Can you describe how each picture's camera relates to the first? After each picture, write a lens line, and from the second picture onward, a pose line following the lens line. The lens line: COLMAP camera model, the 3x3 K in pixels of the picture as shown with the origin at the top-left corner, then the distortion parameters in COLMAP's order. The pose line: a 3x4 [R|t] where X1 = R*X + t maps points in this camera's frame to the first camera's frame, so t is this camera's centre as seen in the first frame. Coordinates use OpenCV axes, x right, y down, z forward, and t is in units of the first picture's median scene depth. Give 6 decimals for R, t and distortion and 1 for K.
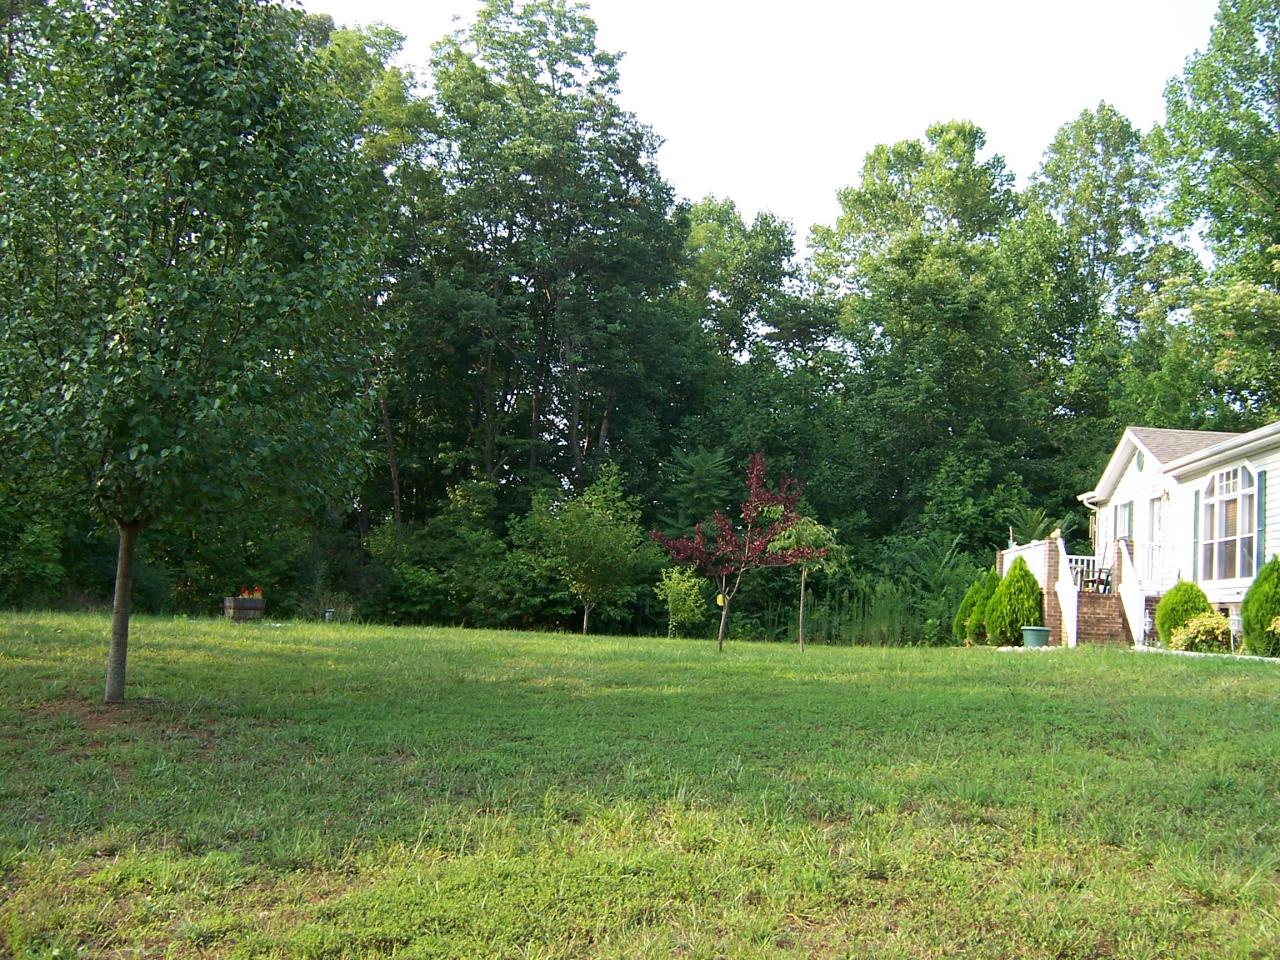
lens RADIAL K [[1258.5, 0, 640.0], [0, 1258.5, 480.0], [0, 0, 1]] dist [-0.147339, 0.189433]
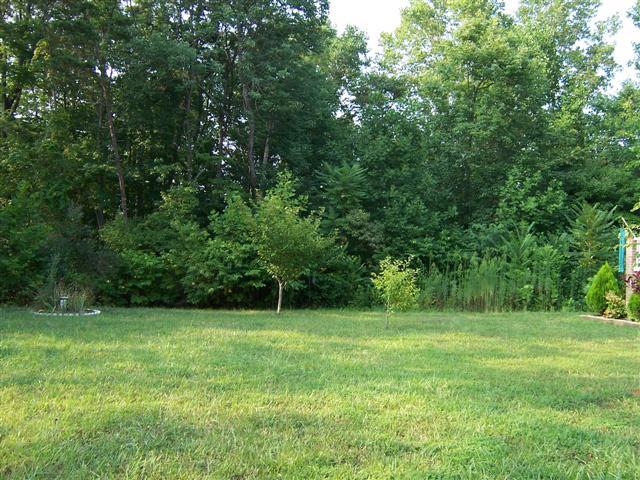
lens RADIAL K [[631.1, 0, 320.0], [0, 631.1, 240.0], [0, 0, 1]] dist [-0.148047, 0.225222]
pose [[0.993895, -0.013846, 0.109456, -0.057276], [0.005669, 0.997192, 0.074671, 0.008801], [-0.110183, -0.073594, 0.991183, 0.304646]]
